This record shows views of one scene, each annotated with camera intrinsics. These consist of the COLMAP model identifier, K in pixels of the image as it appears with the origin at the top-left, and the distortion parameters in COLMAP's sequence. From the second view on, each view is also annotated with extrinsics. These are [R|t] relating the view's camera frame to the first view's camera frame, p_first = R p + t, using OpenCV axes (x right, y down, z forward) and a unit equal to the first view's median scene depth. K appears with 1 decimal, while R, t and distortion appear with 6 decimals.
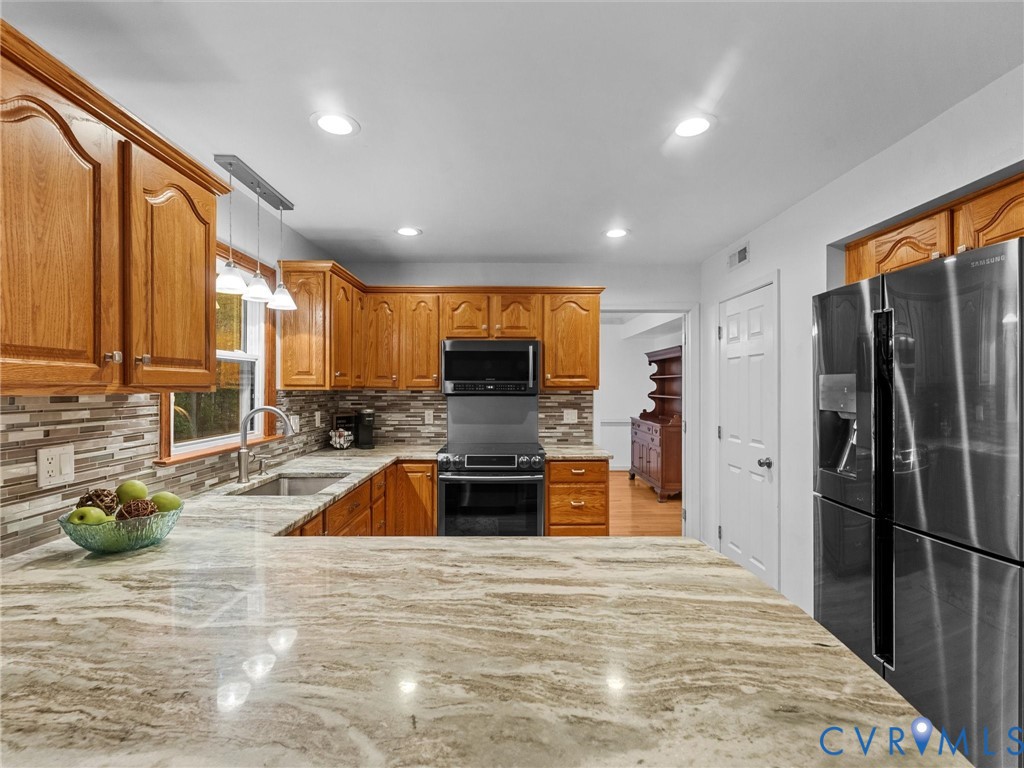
lens RADIAL K [[462.1, 0, 506.2], [0, 462.1, 388.7], [0, 0, 1]] dist [-0.000779, -0.000519]
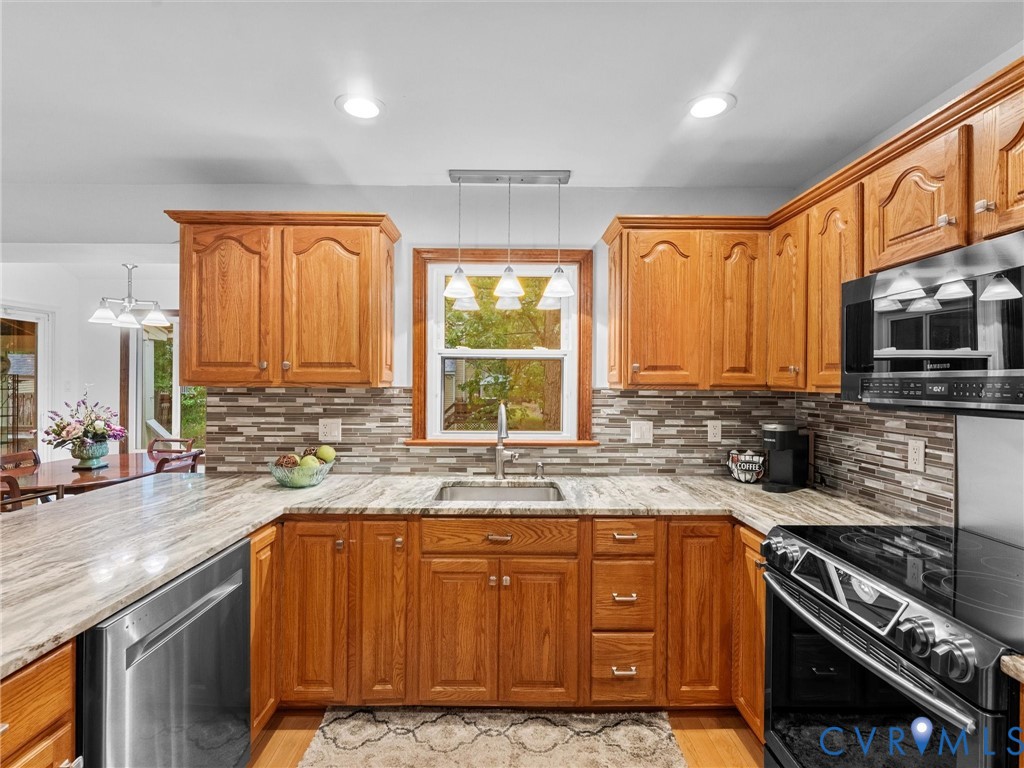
lens RADIAL K [[486.7, 0, 511.0], [0, 486.7, 383.4], [0, 0, 1]] dist [-0.001231, -0.000532]
pose [[0.010489, 0.000472, -0.999945, 0.490671], [-0.011084, 0.999939, 0.000356, -0.006173], [0.999884, 0.011079, 0.010494, 1.005877]]
